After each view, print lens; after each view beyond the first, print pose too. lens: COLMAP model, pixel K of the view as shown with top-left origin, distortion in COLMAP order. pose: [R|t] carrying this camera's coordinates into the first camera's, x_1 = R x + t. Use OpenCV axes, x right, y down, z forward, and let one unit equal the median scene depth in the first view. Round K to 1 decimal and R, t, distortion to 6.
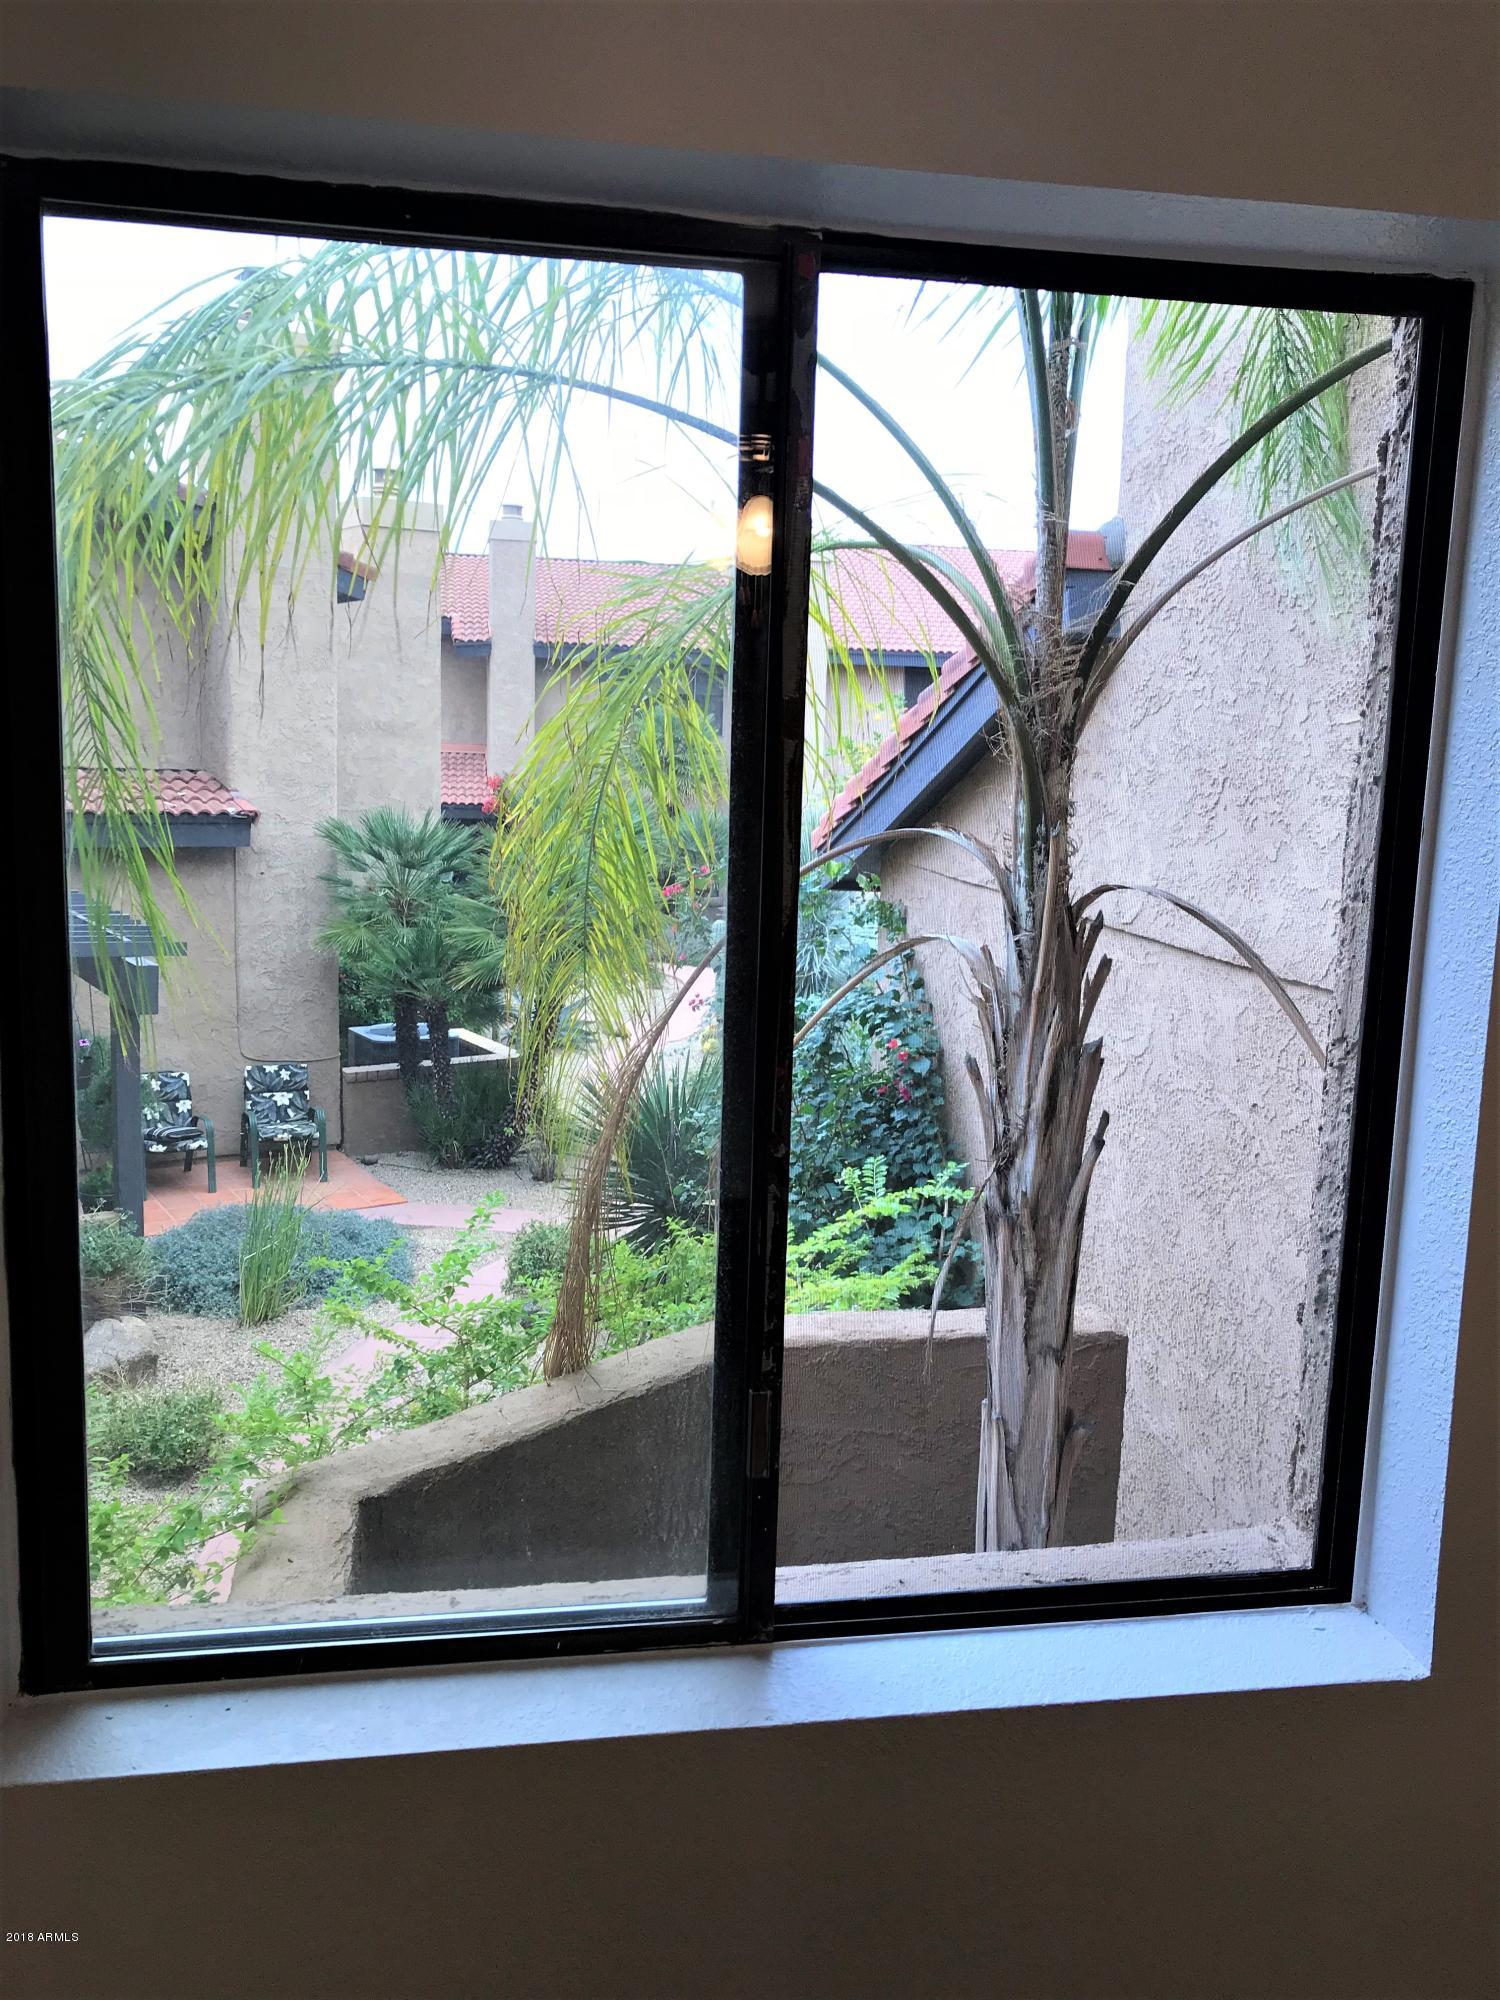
lens RADIAL K [[1644.4, 0, 743.0], [0, 1644.4, 990.9], [0, 0, 1]] dist [0.065655, -0.075173]
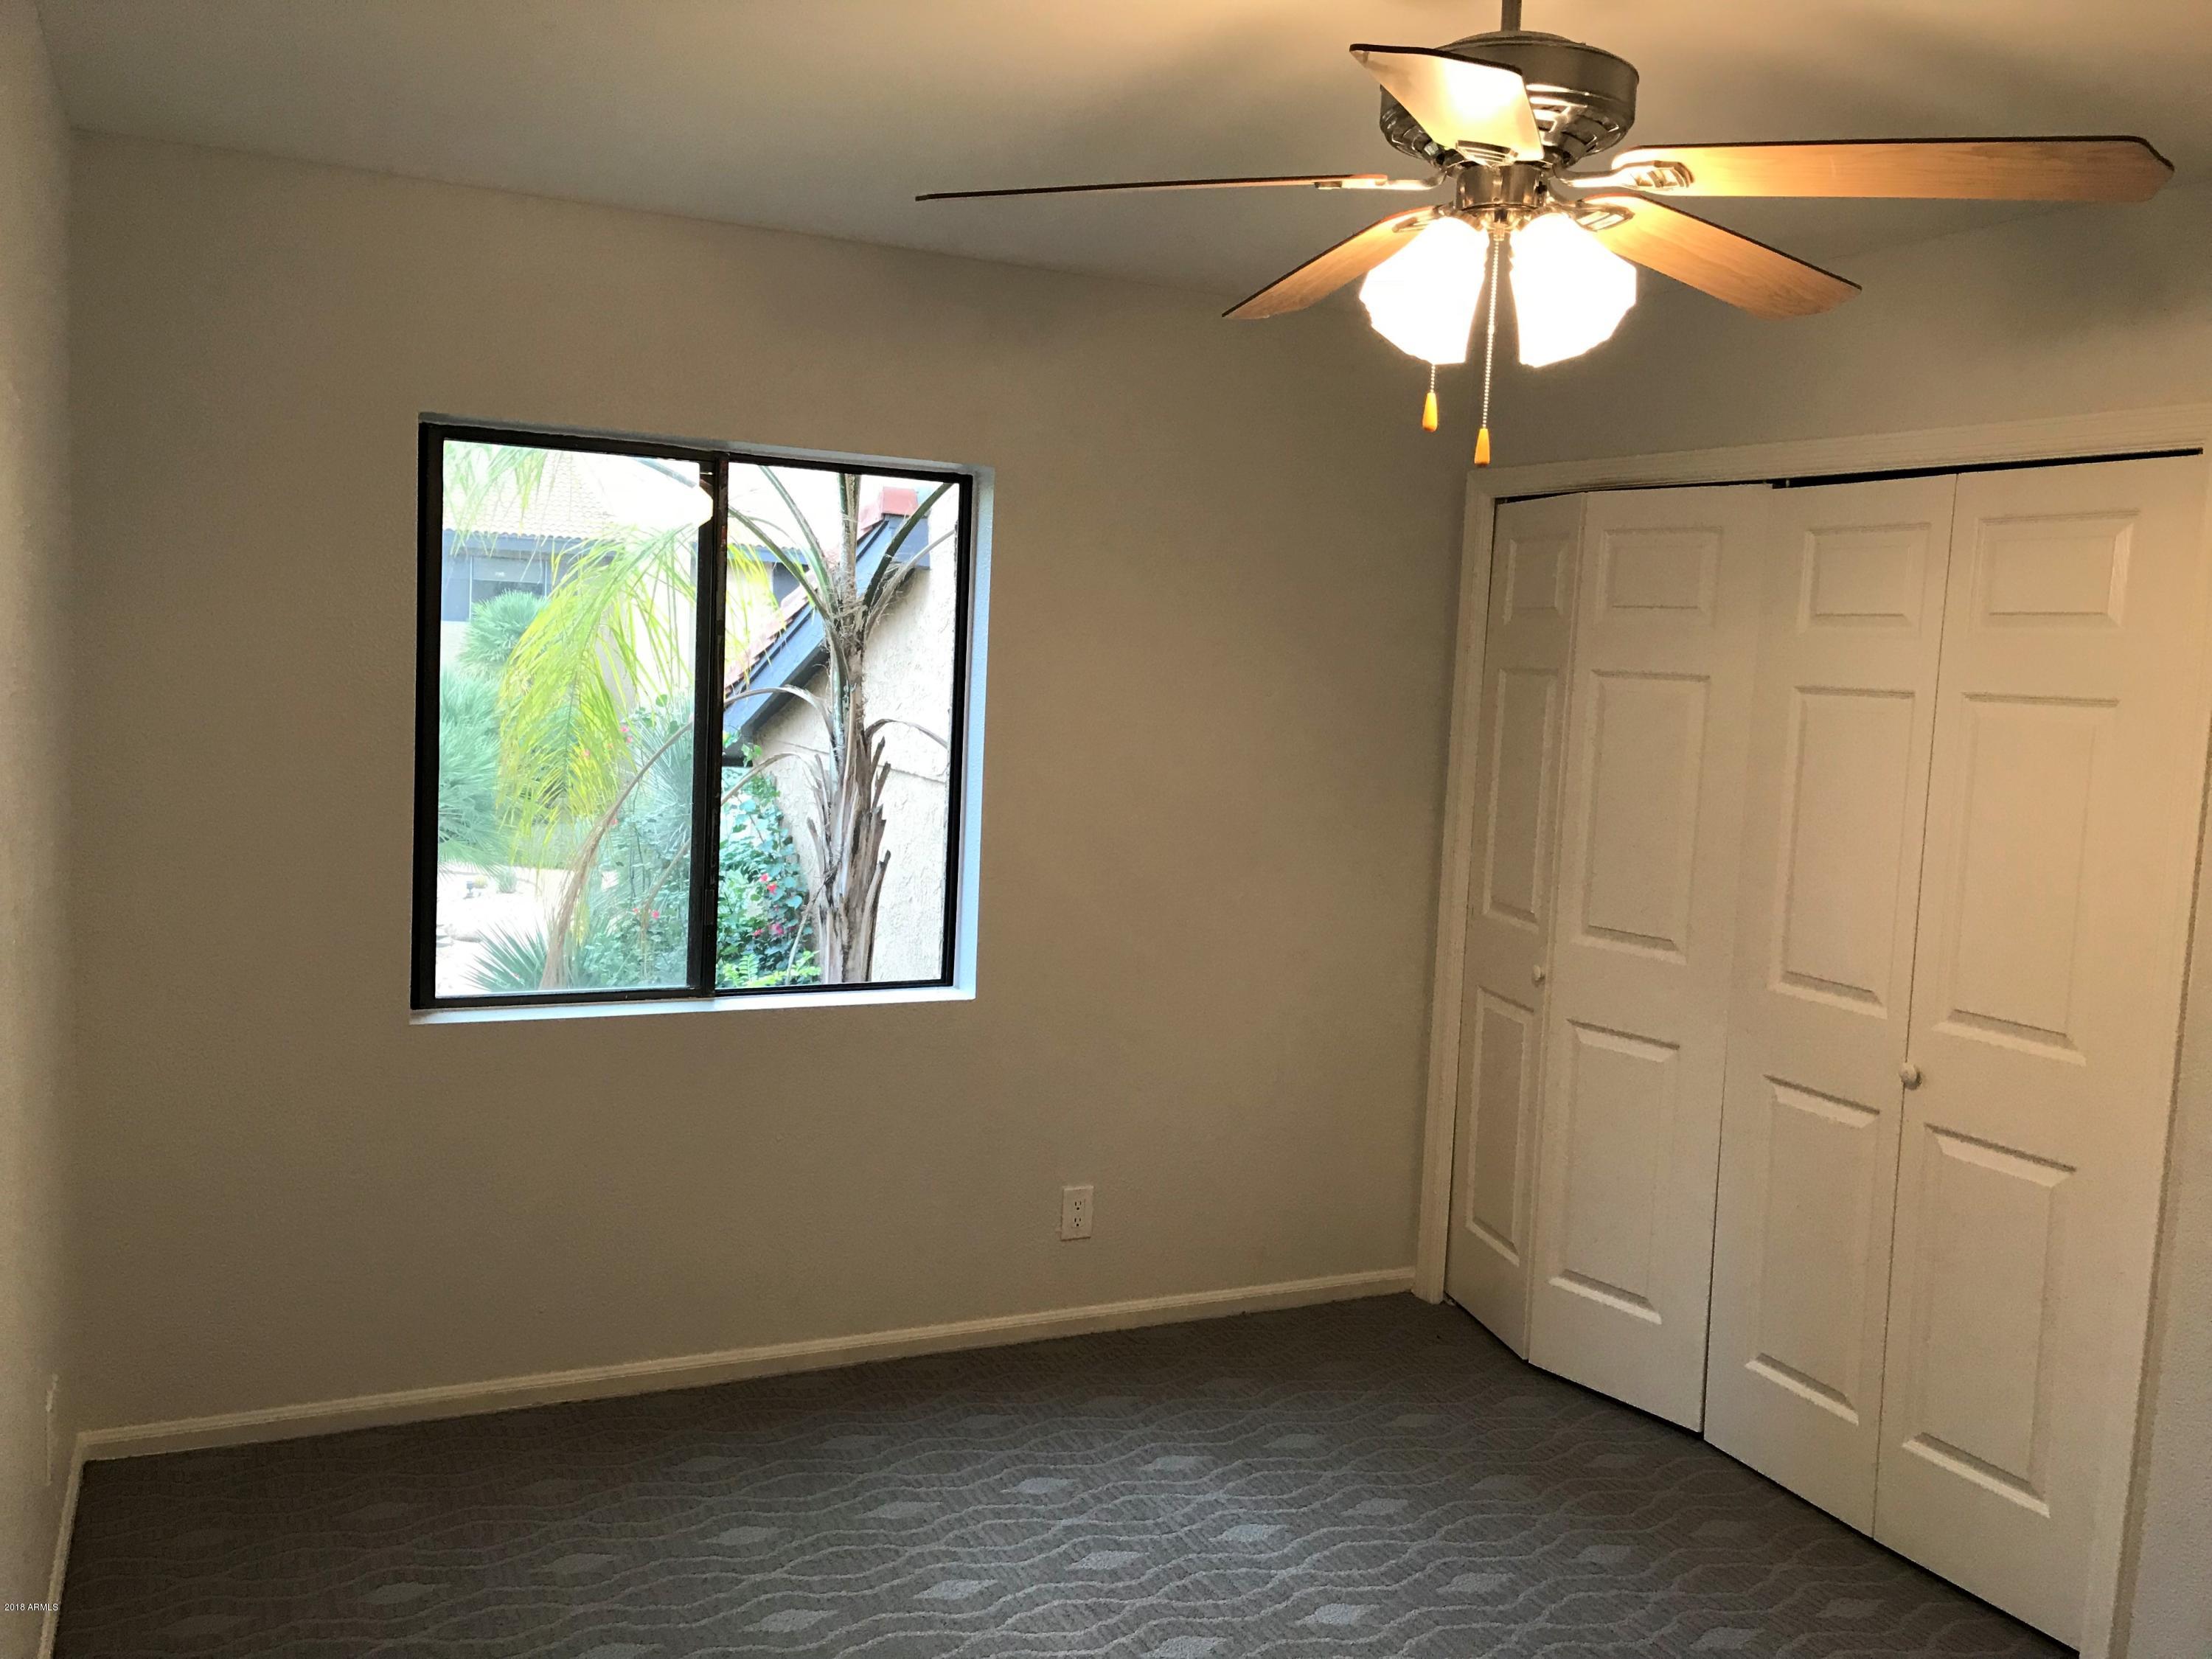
lens RADIAL K [[1818.7, 0, 1089.9], [0, 1818.7, 836.7], [0, 0, 1]] dist [0.065655, -0.075173]
pose [[0.964799, -0.007499, 0.262880, -0.083913], [0.018683, 0.999022, -0.040073, 0.143928], [-0.262323, 0.043573, 0.963996, -0.948645]]
